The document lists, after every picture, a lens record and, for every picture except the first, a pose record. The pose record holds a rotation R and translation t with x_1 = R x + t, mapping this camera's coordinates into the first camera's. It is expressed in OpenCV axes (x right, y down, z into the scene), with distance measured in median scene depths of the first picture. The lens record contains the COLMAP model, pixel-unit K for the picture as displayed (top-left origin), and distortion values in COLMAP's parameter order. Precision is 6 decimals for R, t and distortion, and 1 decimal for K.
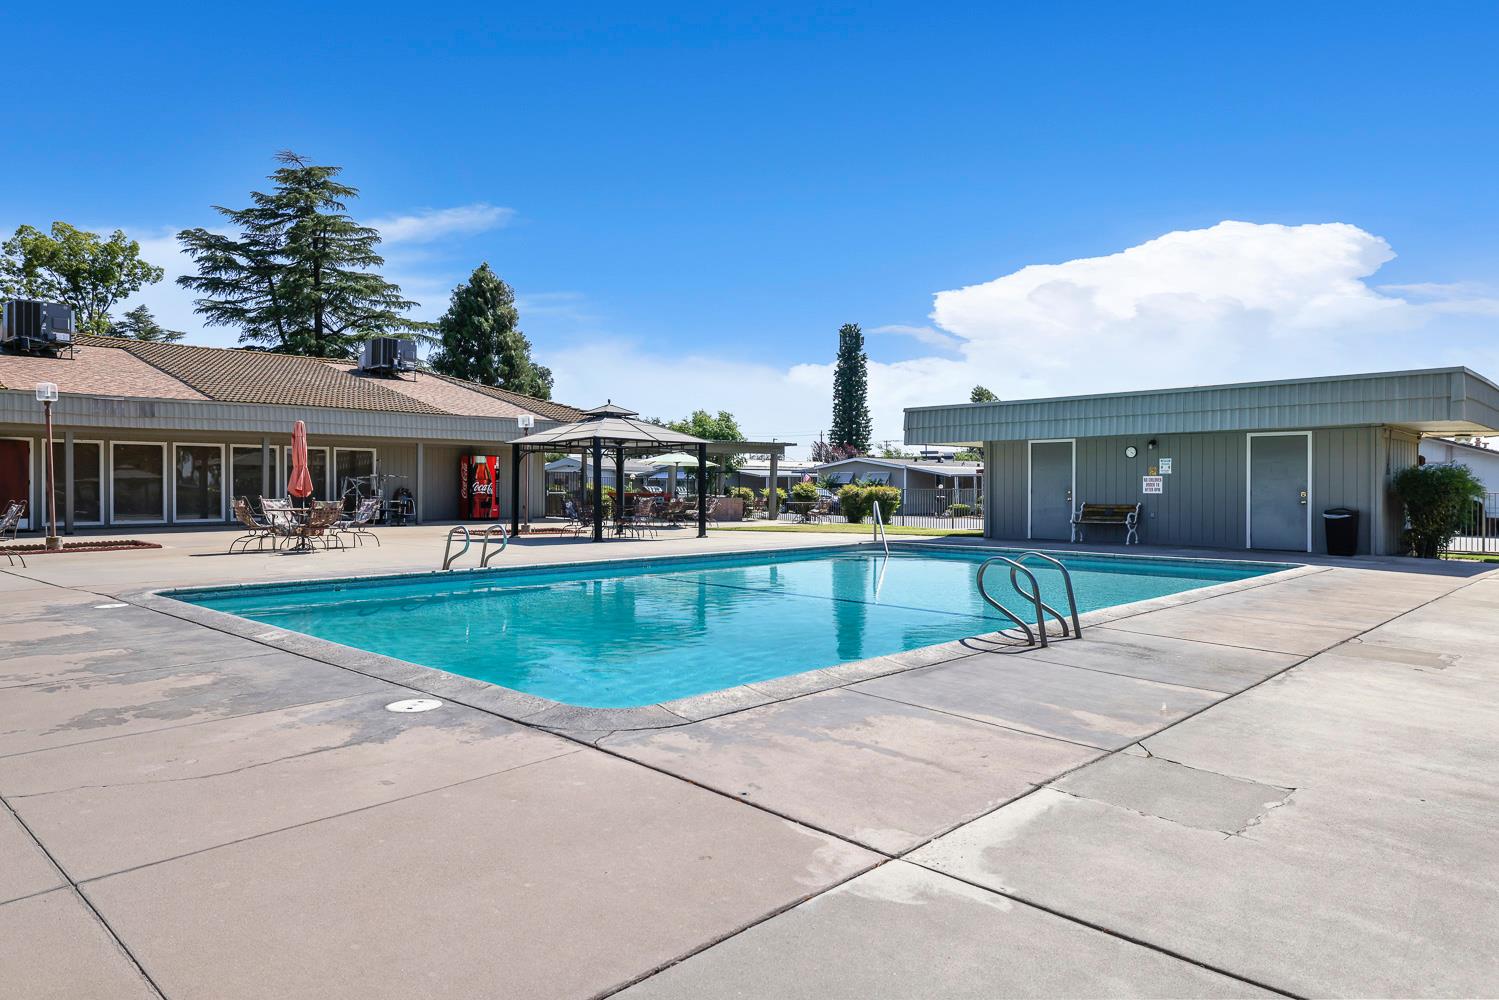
lens RADIAL K [[985.8, 0, 749.5], [0, 985.8, 500.0], [0, 0, 1]] dist [0.000880, 0.000242]
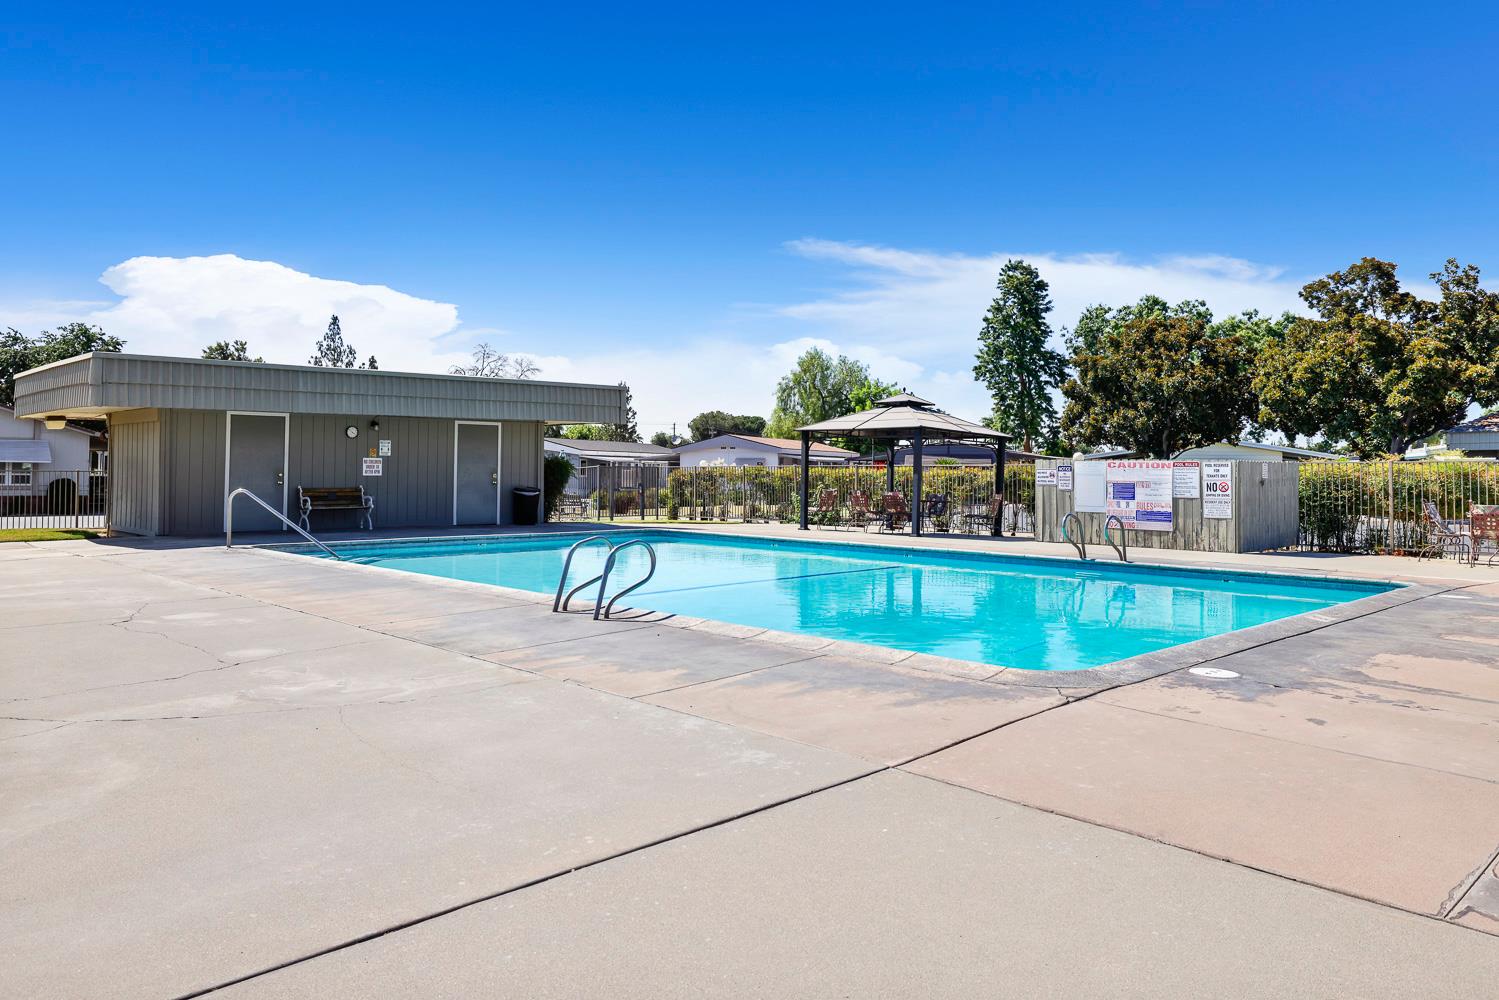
lens RADIAL K [[909.6, 0, 749.5], [0, 909.6, 500.0], [0, 0, 1]] dist [-0.002191, -0.000622]
pose [[0.105302, -0.032045, 0.993924, -0.452612], [0.009732, 0.999466, 0.031193, -0.006792], [-0.994393, 0.006389, 0.105557, 0.529340]]
